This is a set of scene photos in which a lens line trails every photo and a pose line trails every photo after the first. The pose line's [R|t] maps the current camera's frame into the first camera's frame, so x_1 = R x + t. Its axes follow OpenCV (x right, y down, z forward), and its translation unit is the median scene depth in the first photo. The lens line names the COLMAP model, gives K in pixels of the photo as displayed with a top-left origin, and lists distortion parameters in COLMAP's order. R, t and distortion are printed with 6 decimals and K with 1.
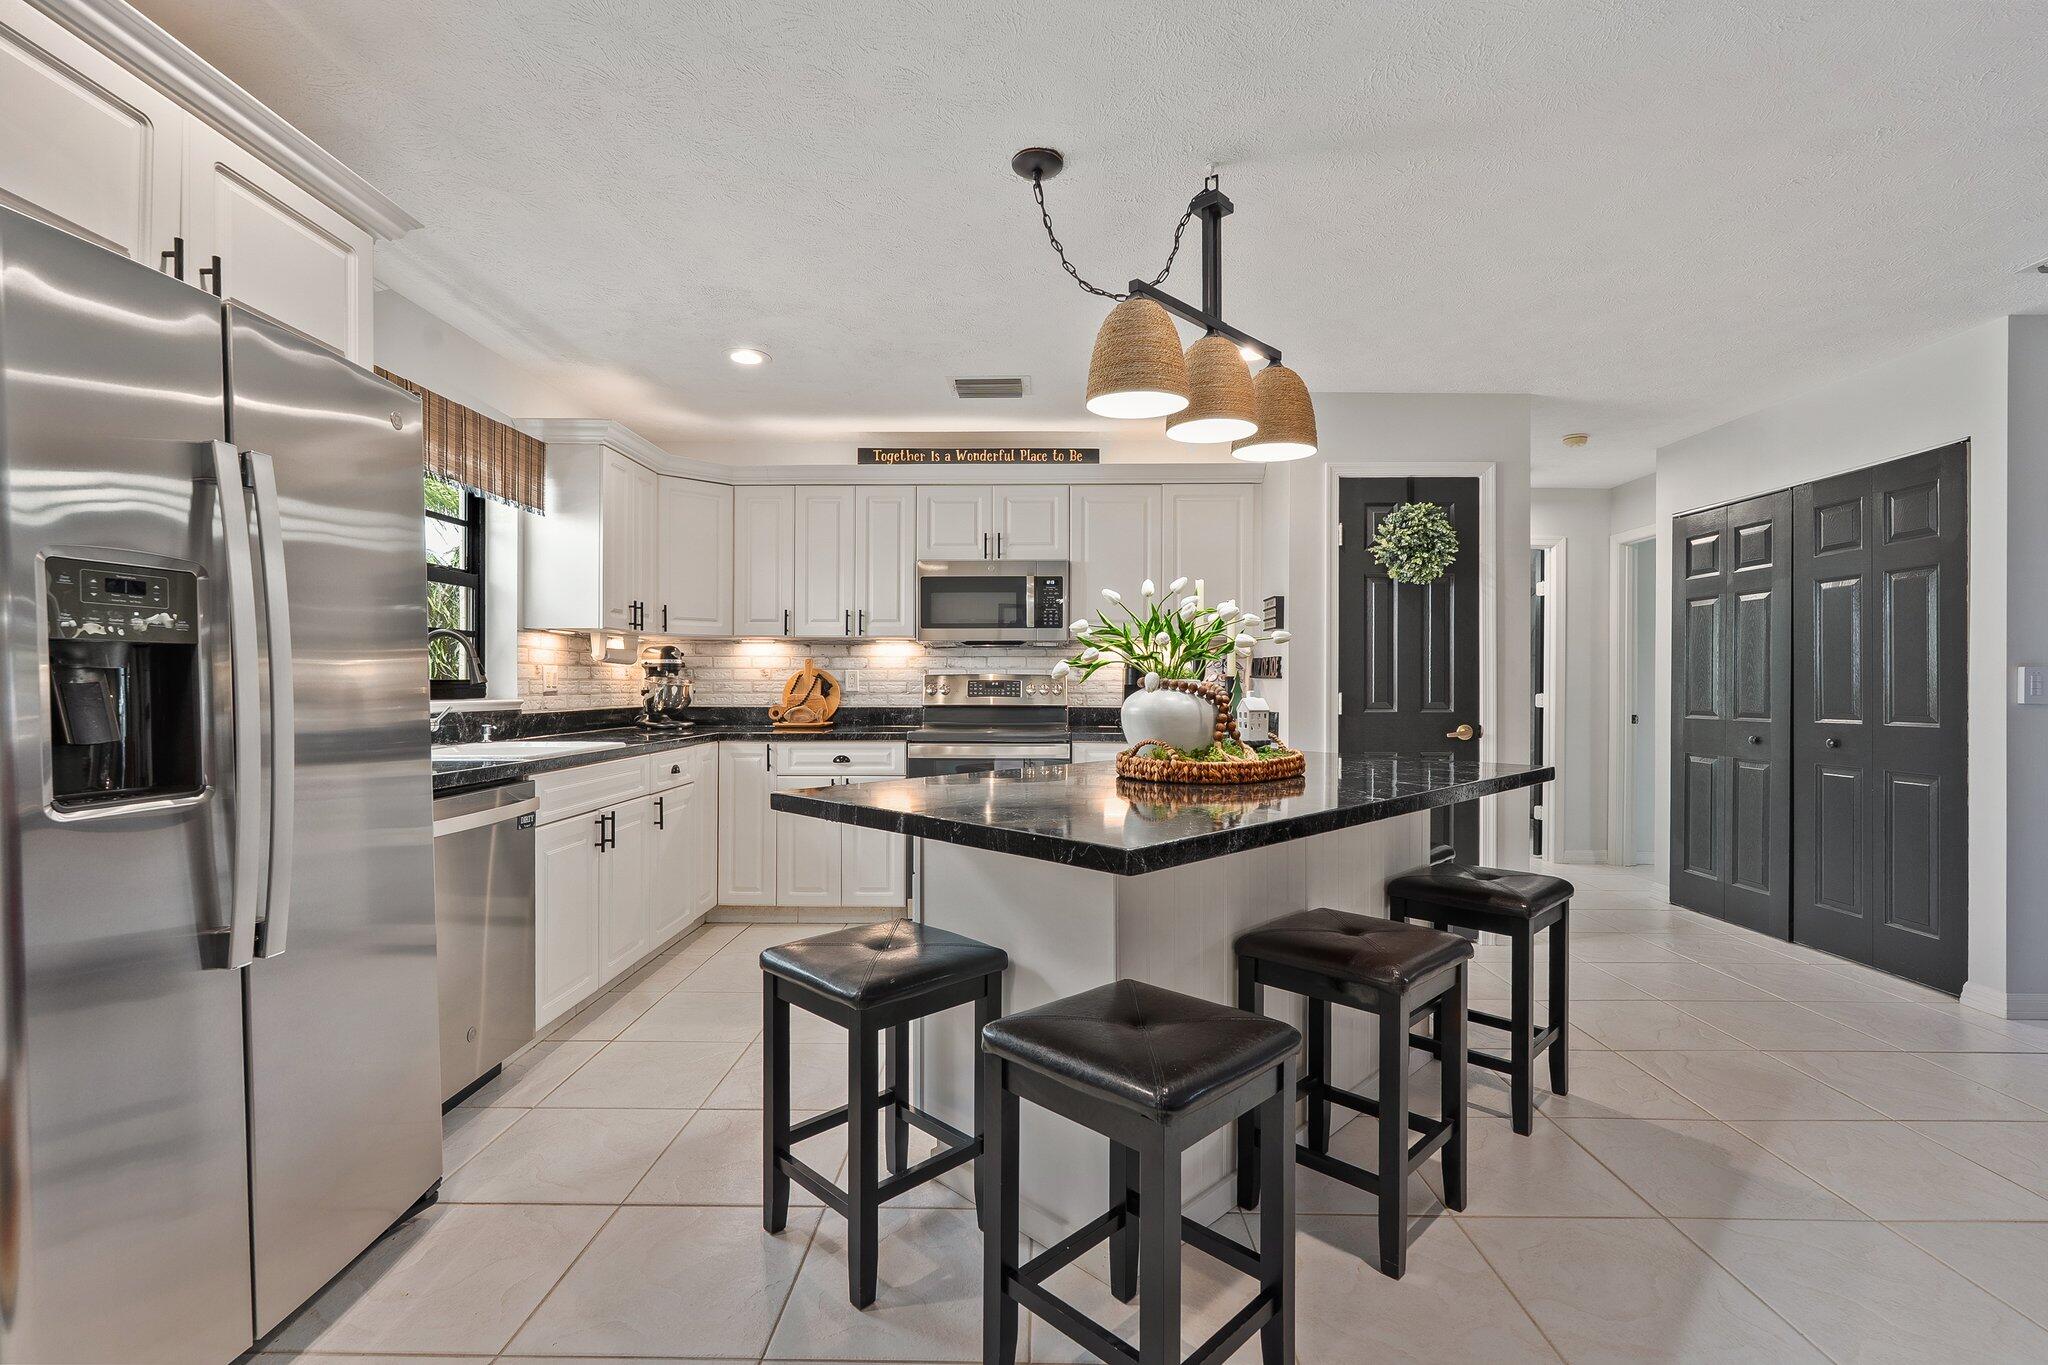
lens RADIAL K [[898.7, 0, 1024.1], [0, 898.7, 682.4], [0, 0, 1]] dist [-0.005229, -0.000099]
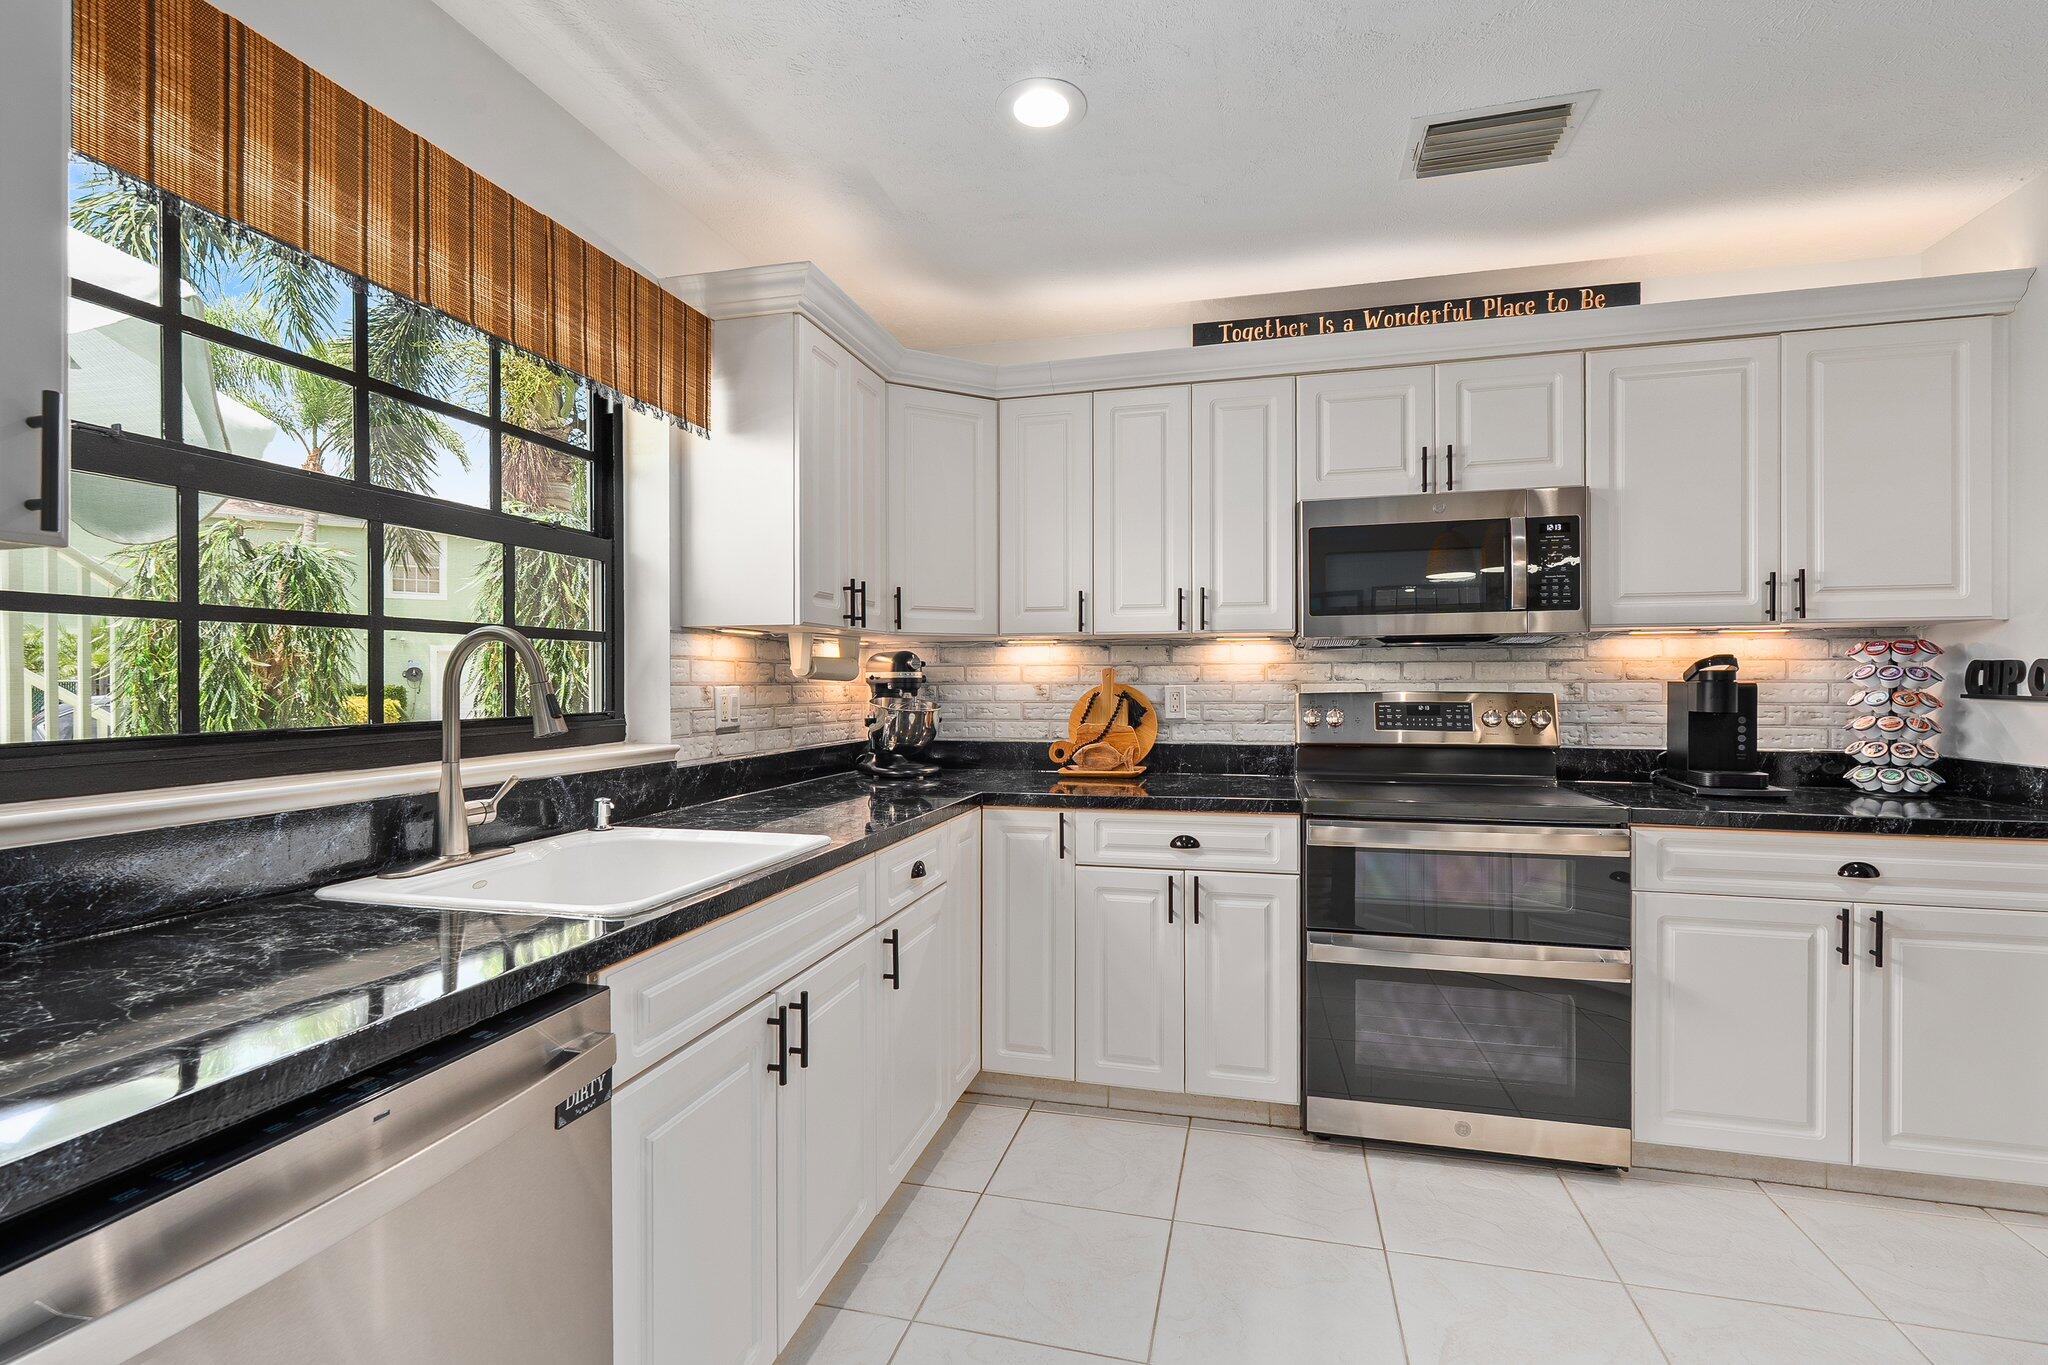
lens RADIAL K [[898.7, 0, 1023.5], [0, 898.7, 688.1], [0, 0, 1]] dist [-0.005229, -0.000099]
pose [[0.971273, -0.003437, -0.237944, -0.169136], [0.005293, 0.999960, 0.007162, -0.019676], [0.237910, -0.008216, 0.971252, 0.418756]]
